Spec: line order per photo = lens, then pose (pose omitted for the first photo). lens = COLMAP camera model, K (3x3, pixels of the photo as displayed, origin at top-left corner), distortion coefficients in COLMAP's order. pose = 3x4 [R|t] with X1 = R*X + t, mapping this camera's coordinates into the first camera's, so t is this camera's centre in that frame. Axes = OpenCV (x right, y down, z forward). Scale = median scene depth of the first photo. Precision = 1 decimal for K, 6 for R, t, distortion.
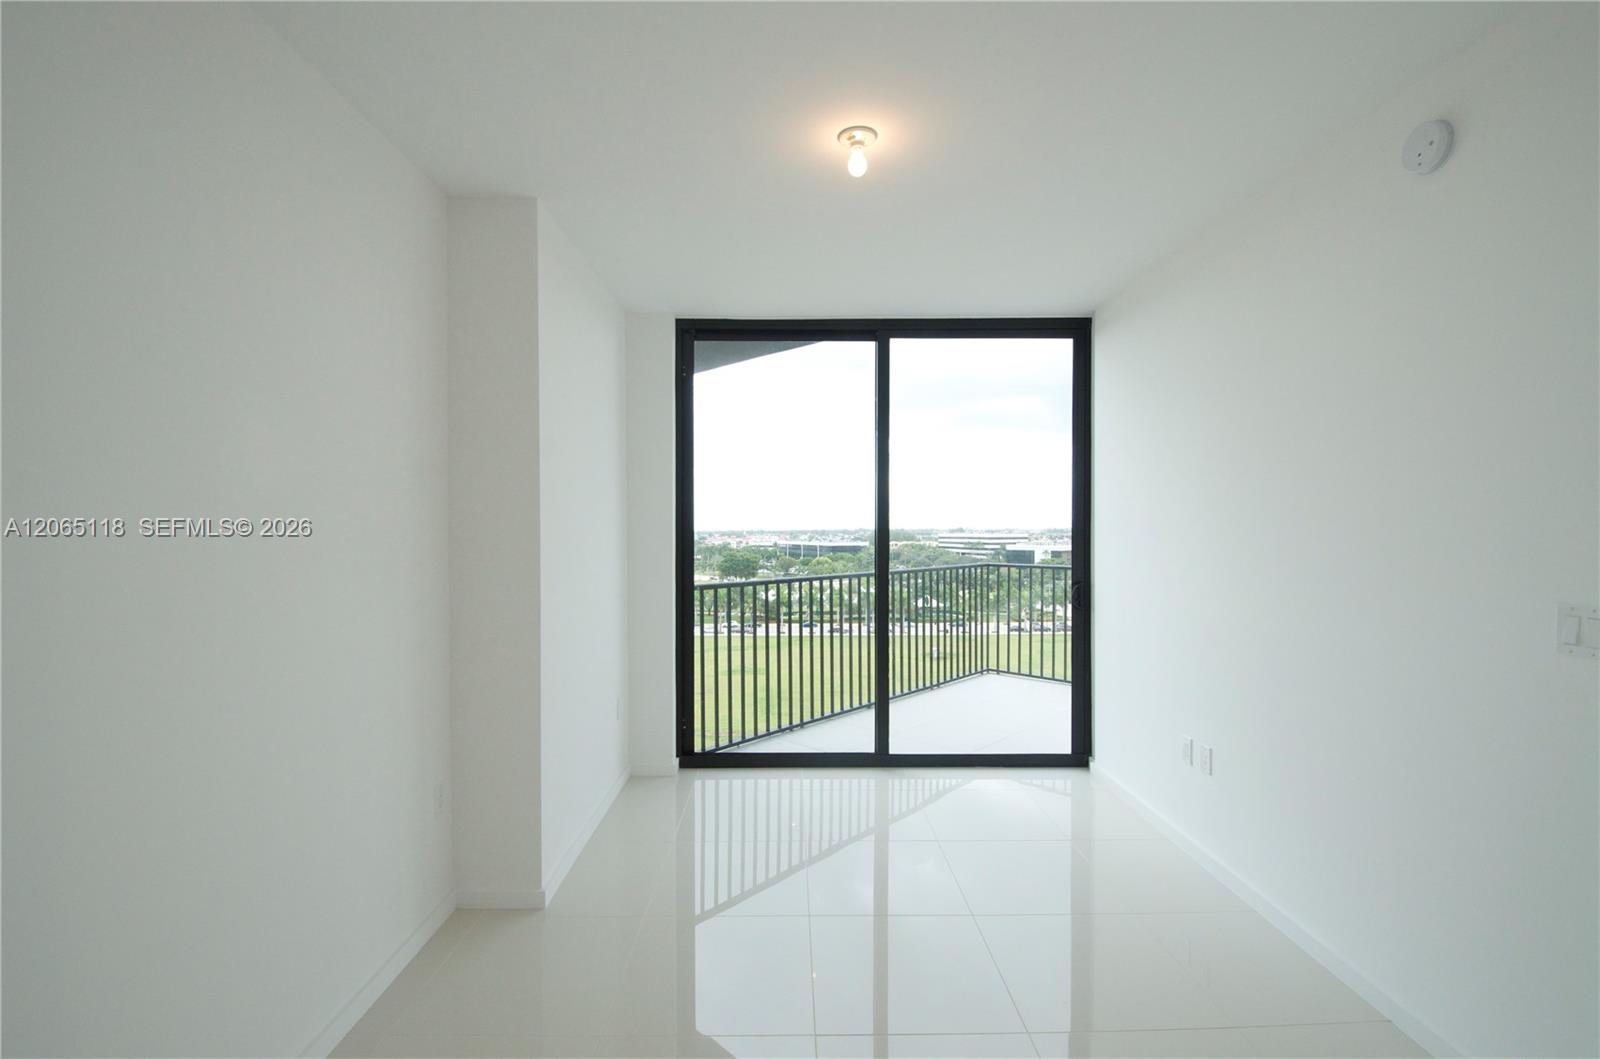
lens RADIAL K [[681.4, 0, 796.2], [0, 681.4, 528.0], [0, 0, 1]] dist [-0.023756, -0.000616]
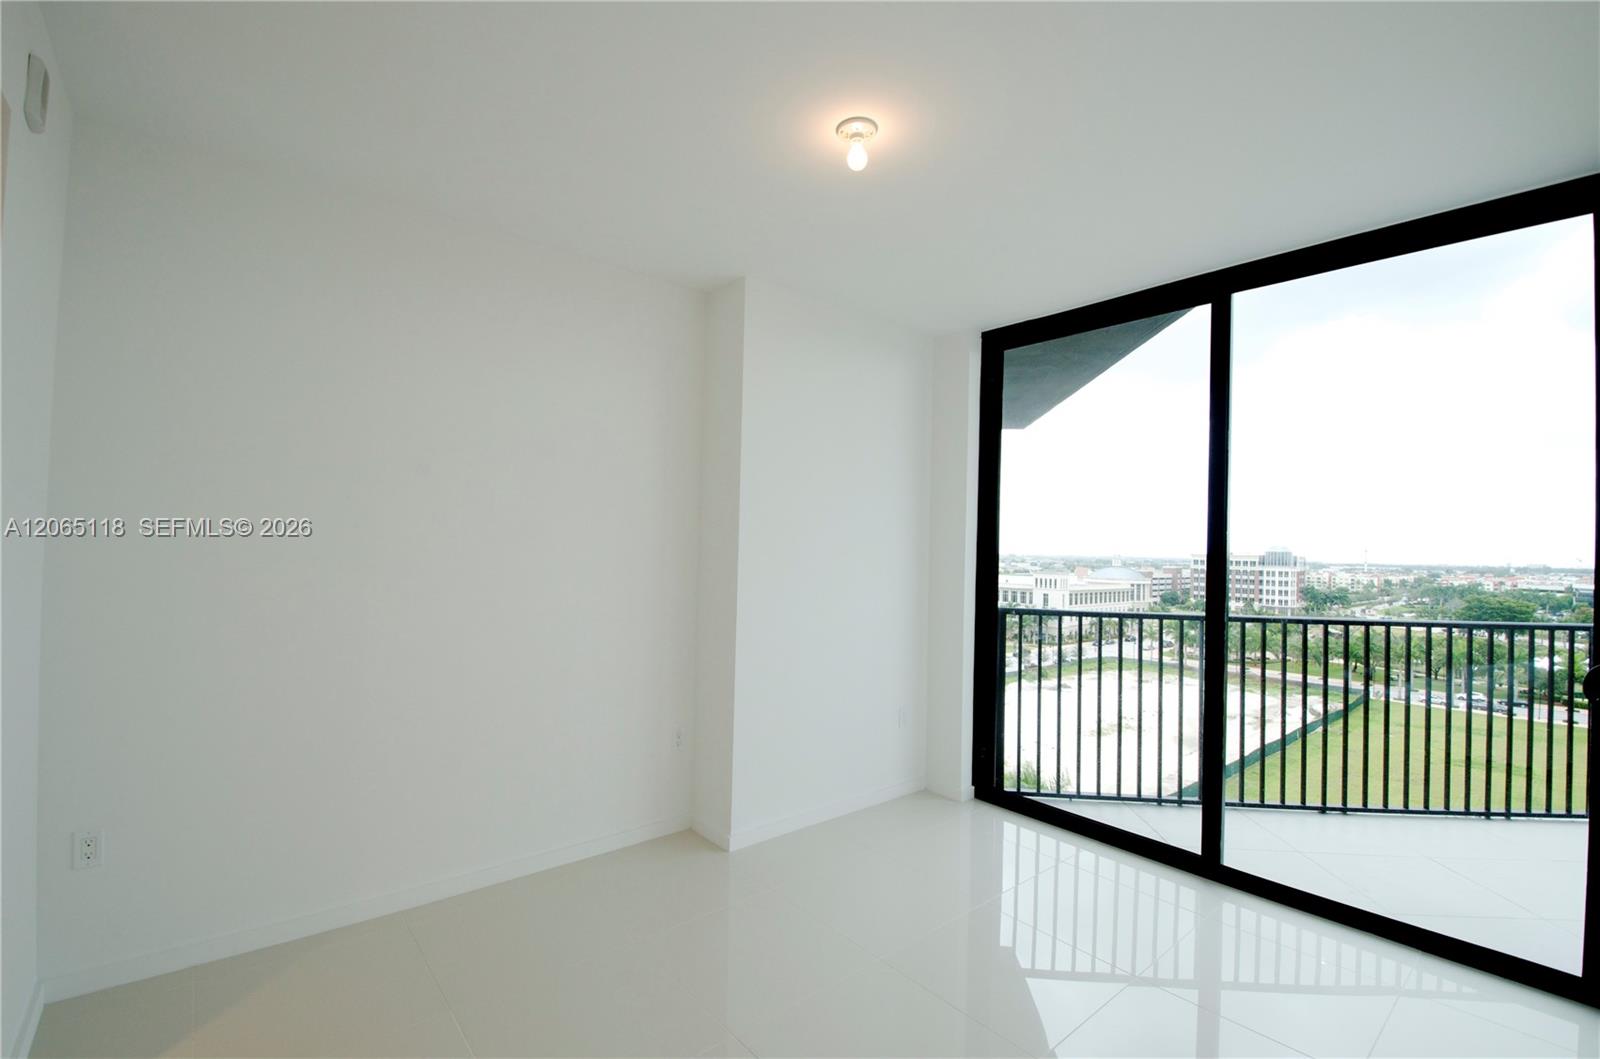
lens RADIAL K [[681.4, 0, 796.2], [0, 681.4, 528.0], [0, 0, 1]] dist [-0.023756, -0.000616]
pose [[0.622955, -0.000224, -0.782258, 0.394551], [-0.028278, 0.999340, -0.022806, 0.001853], [0.781747, 0.036328, 0.622537, 0.185156]]
